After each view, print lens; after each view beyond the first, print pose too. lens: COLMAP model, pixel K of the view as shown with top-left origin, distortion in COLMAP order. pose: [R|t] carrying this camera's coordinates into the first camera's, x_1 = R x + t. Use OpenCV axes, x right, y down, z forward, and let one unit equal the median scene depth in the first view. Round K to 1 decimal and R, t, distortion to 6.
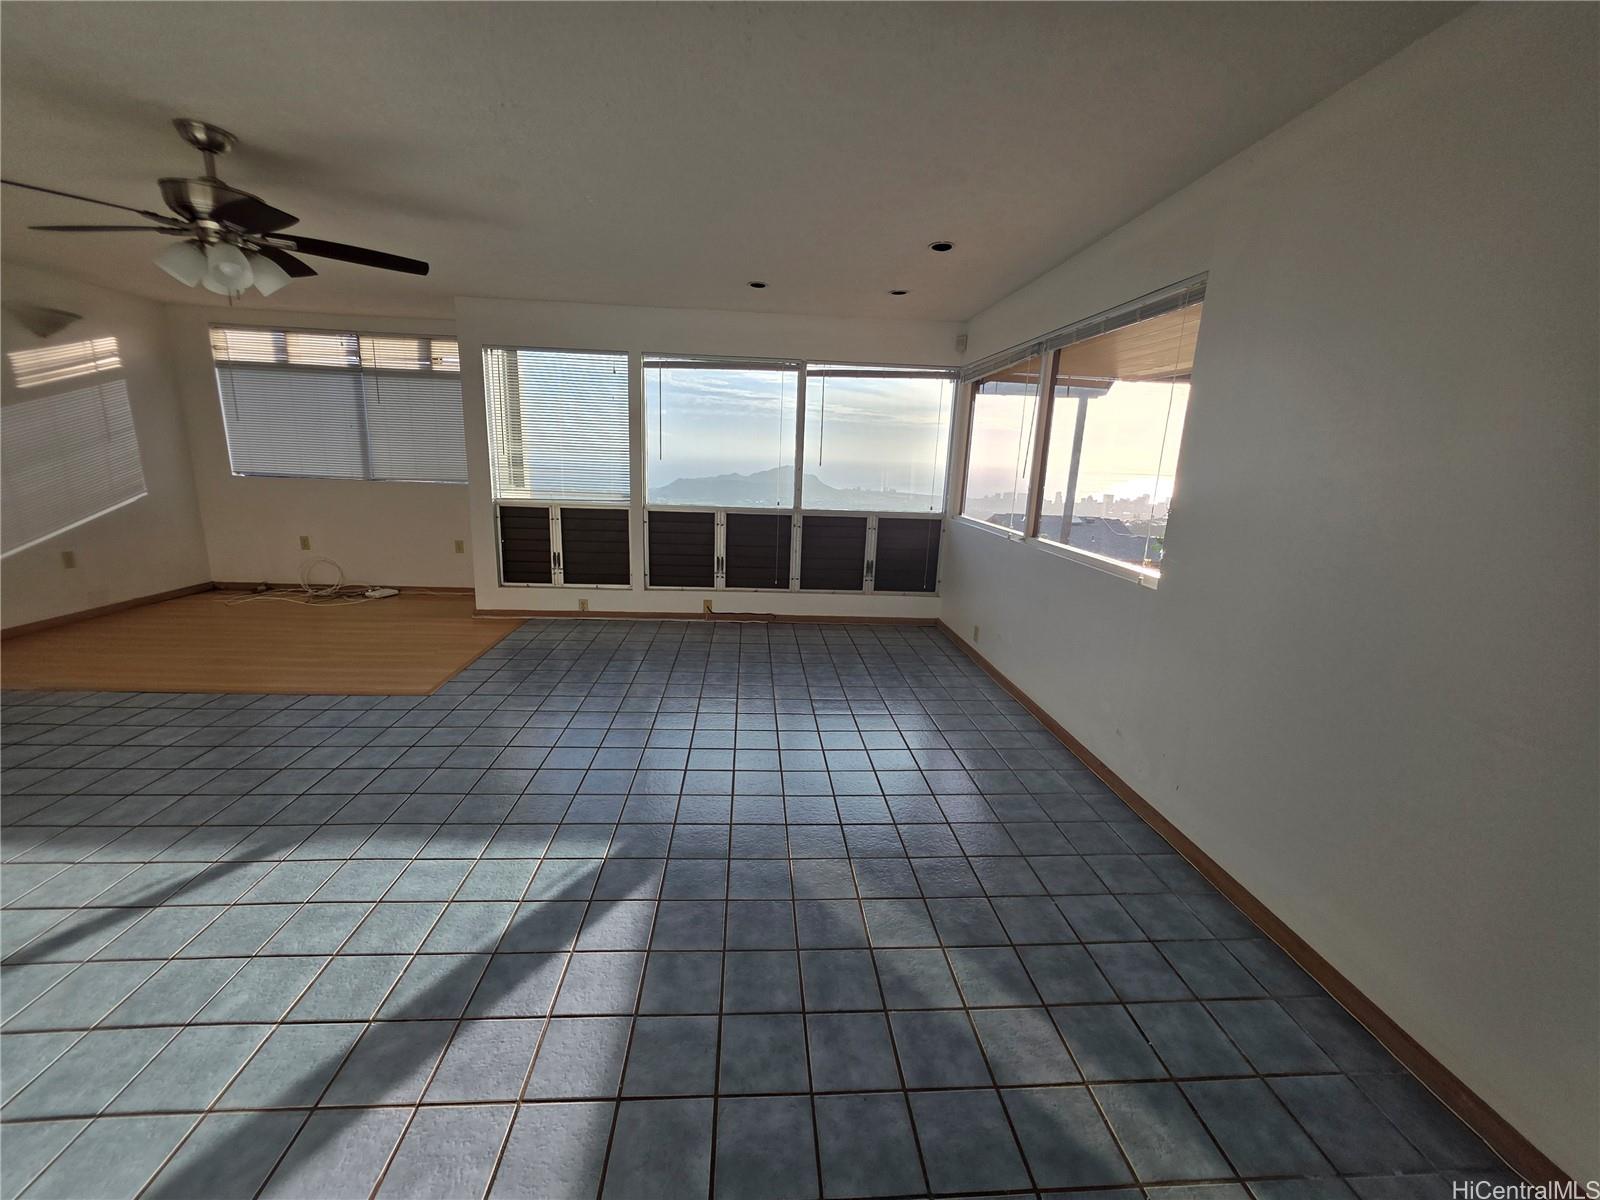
lens RADIAL K [[647.7, 0, 800.6], [0, 647.7, 600.4], [0, 0, 1]] dist [0.001798, 0.000298]
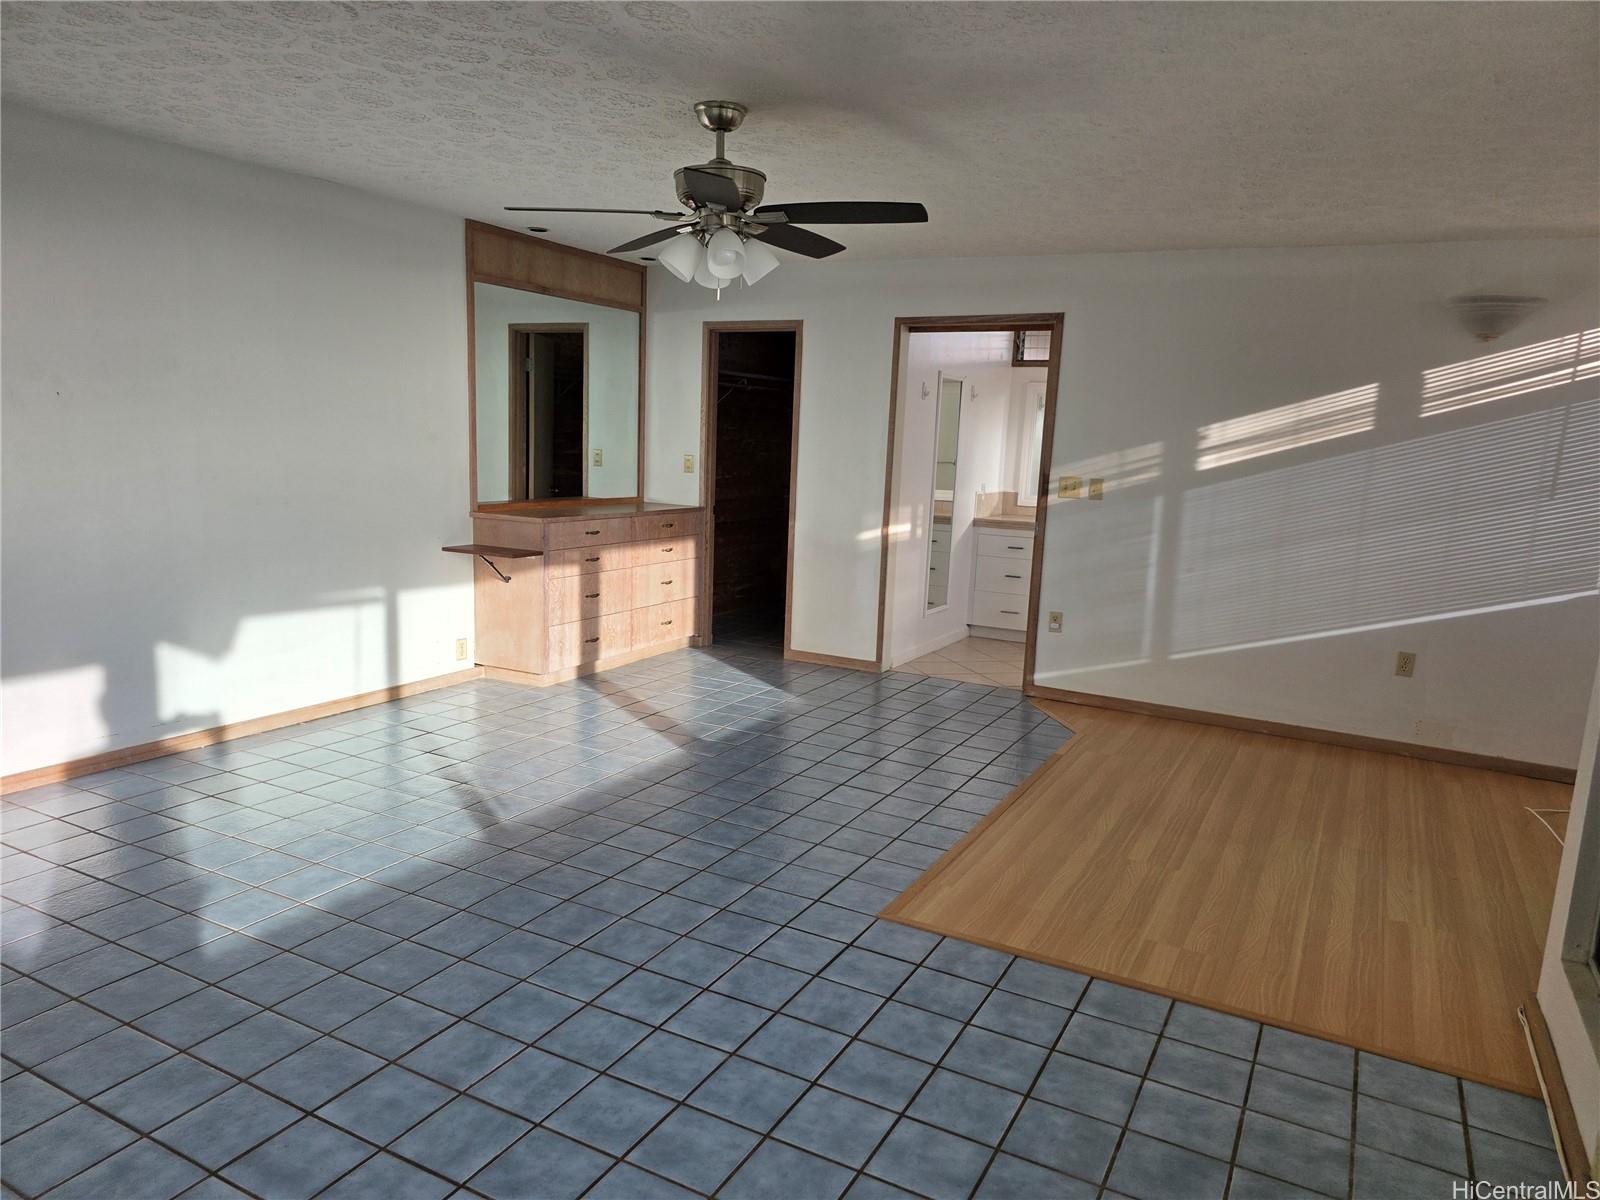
lens RADIAL K [[1080.5, 0, 795.8], [0, 1080.5, 609.5], [0, 0, 1]] dist [0.003107, 0.004365]
pose [[-0.538392, 0.066148, -0.840095, 0.155097], [-0.255229, 0.937291, 0.237370, -0.233087], [0.803114, 0.342215, -0.487746, 1.078809]]
